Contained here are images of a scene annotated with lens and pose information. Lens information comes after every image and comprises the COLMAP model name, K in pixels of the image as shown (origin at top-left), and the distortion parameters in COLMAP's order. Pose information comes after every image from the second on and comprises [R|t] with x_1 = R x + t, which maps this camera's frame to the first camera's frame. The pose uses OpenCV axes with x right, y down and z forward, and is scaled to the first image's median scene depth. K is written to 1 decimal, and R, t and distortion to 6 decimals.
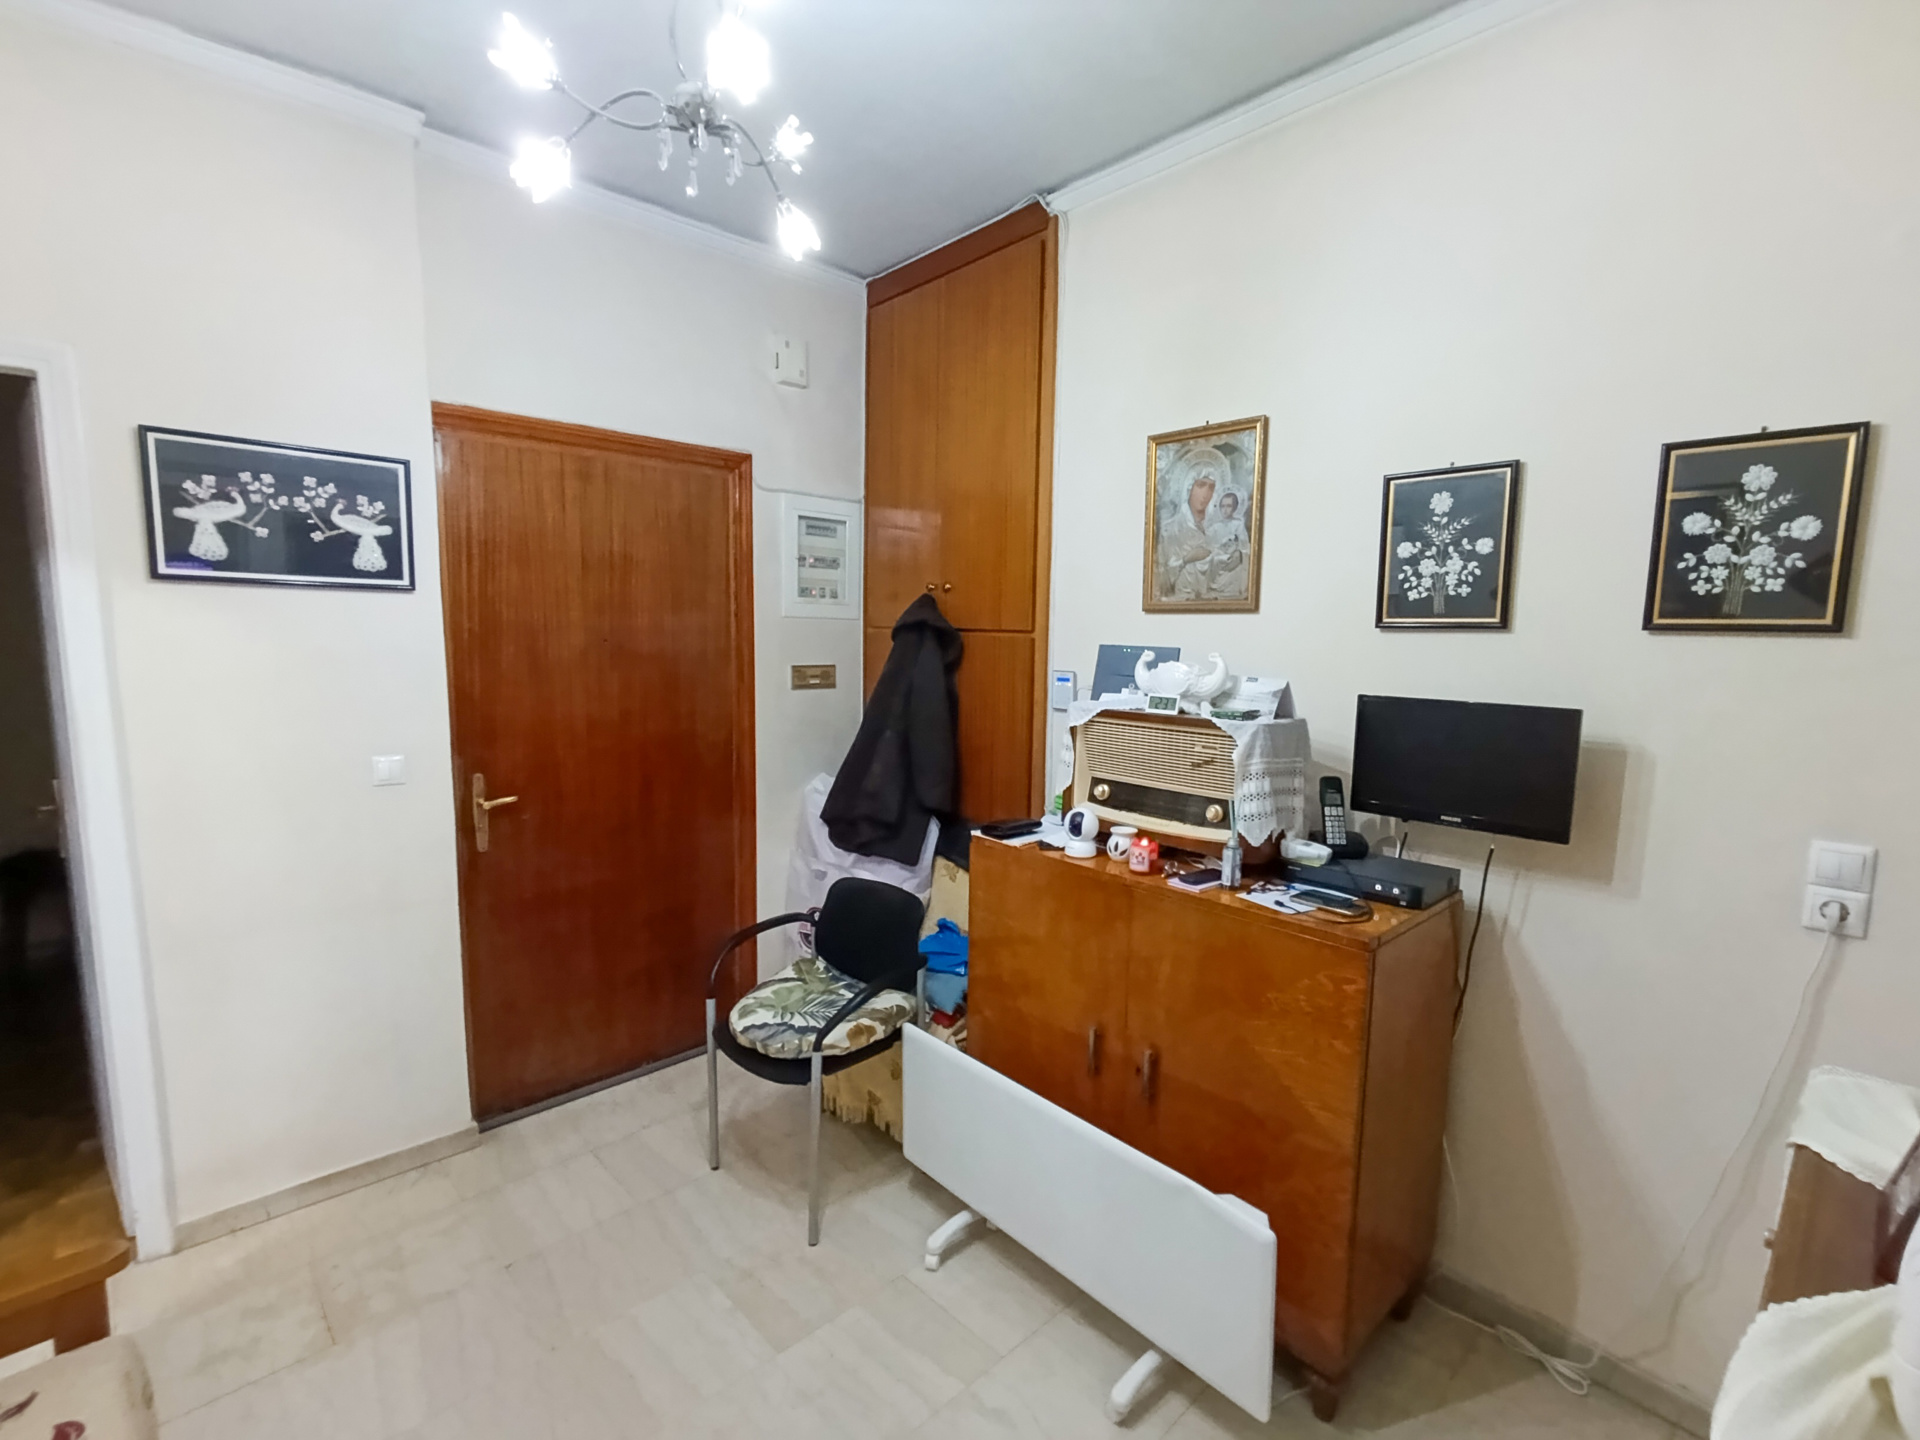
lens RADIAL K [[864.5, 0, 961.8], [0, 864.5, 725.2], [0, 0, 1]] dist [0.001340, 0.001474]
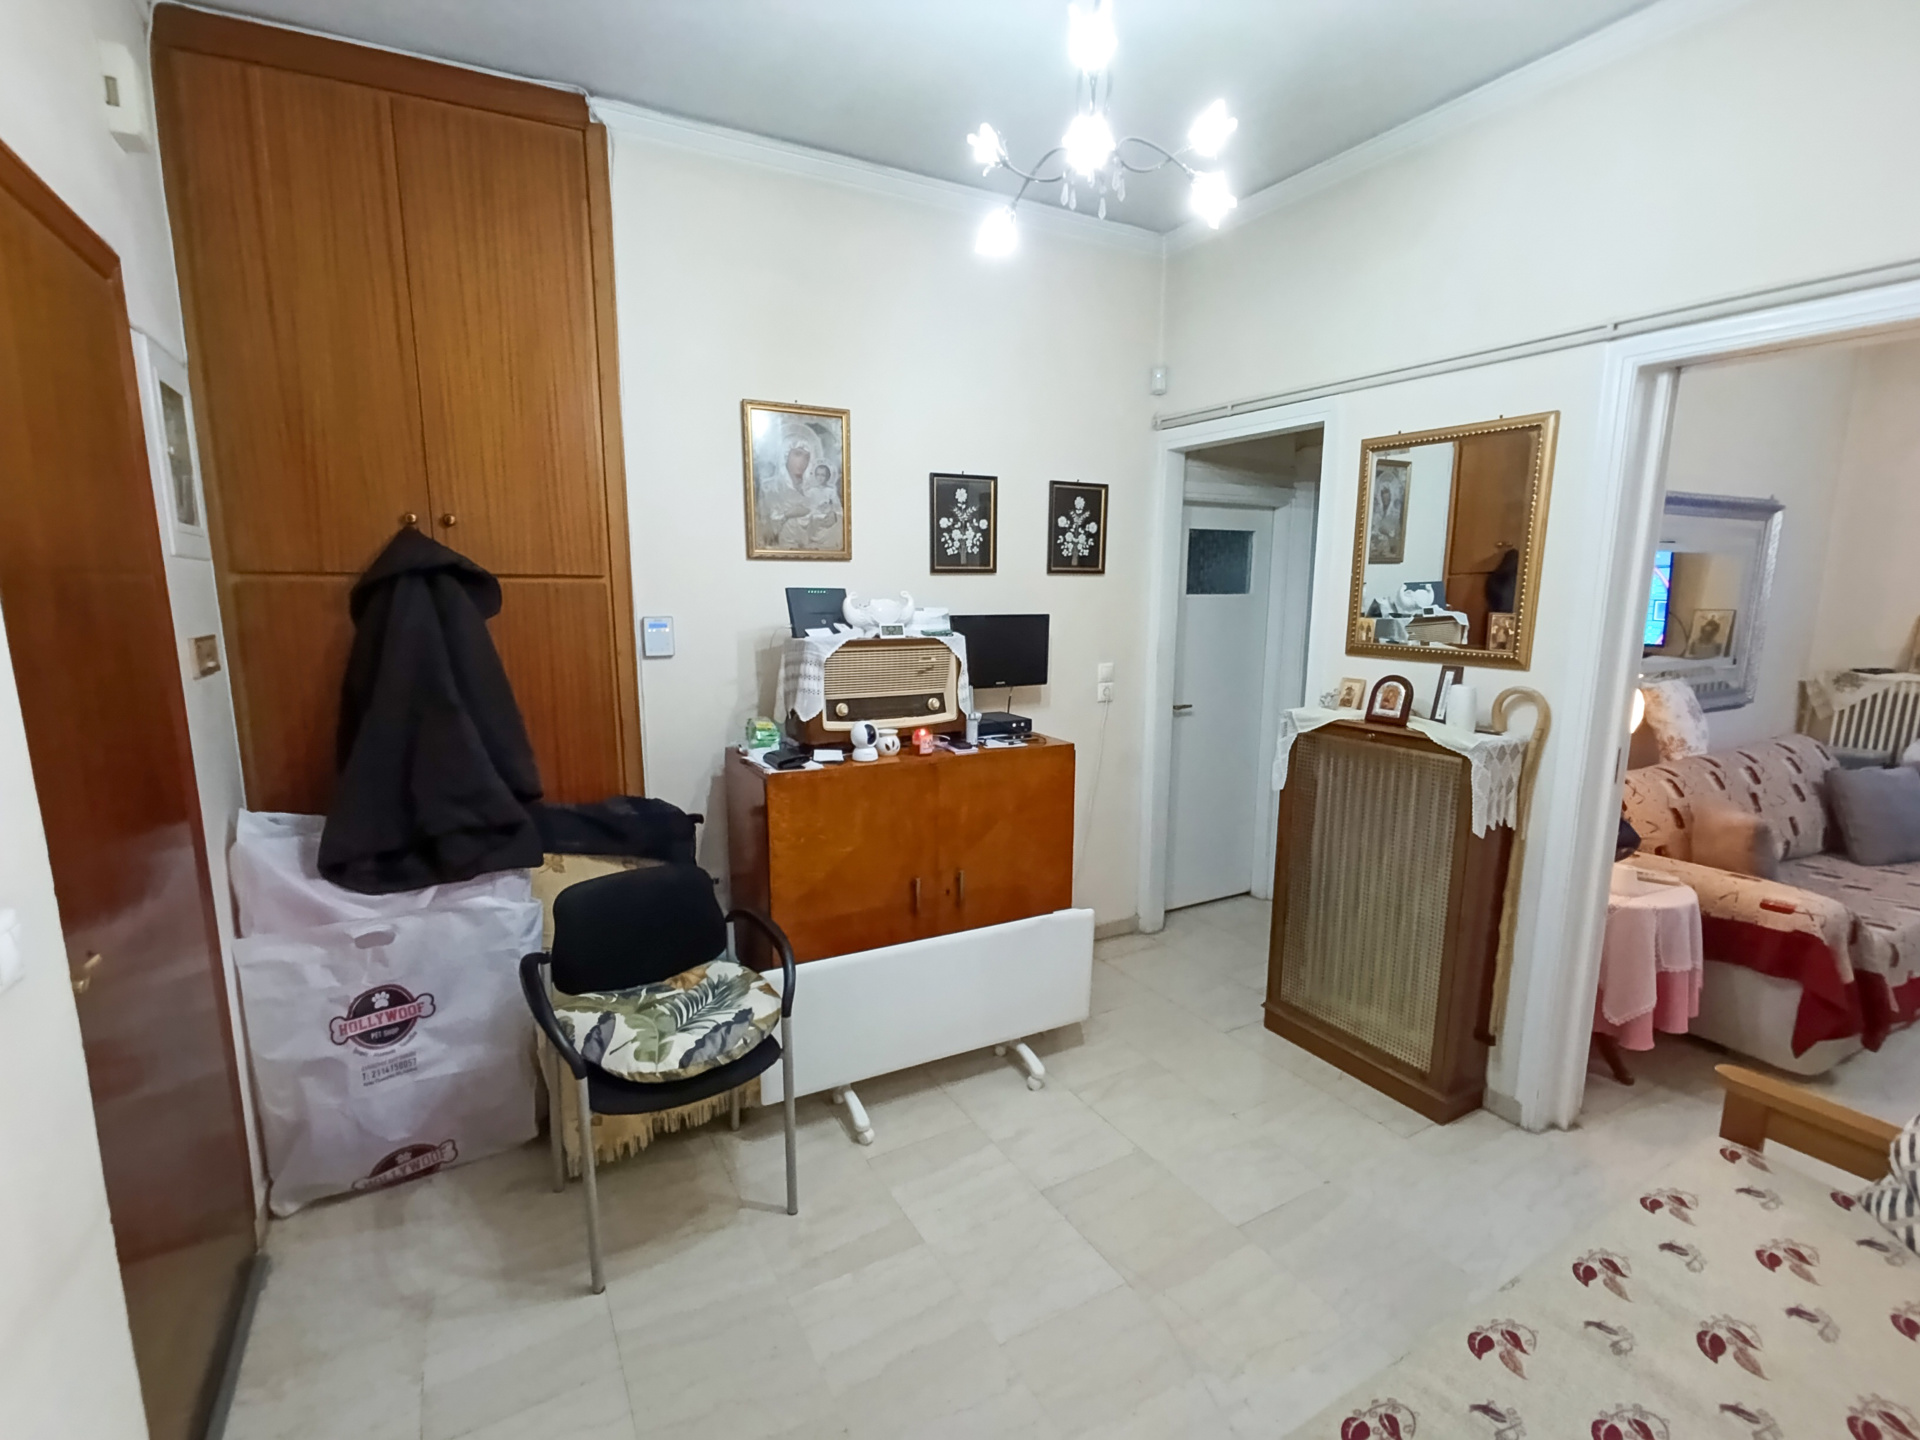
lens RADIAL K [[864.5, 0, 962.8], [0, 864.5, 722.4], [0, 0, 1]] dist [0.001340, 0.001474]
pose [[0.262207, -0.167386, 0.950384, -1.033045], [0.110364, 0.983581, 0.142784, -0.065012], [-0.958680, 0.067450, 0.276375, 0.553472]]
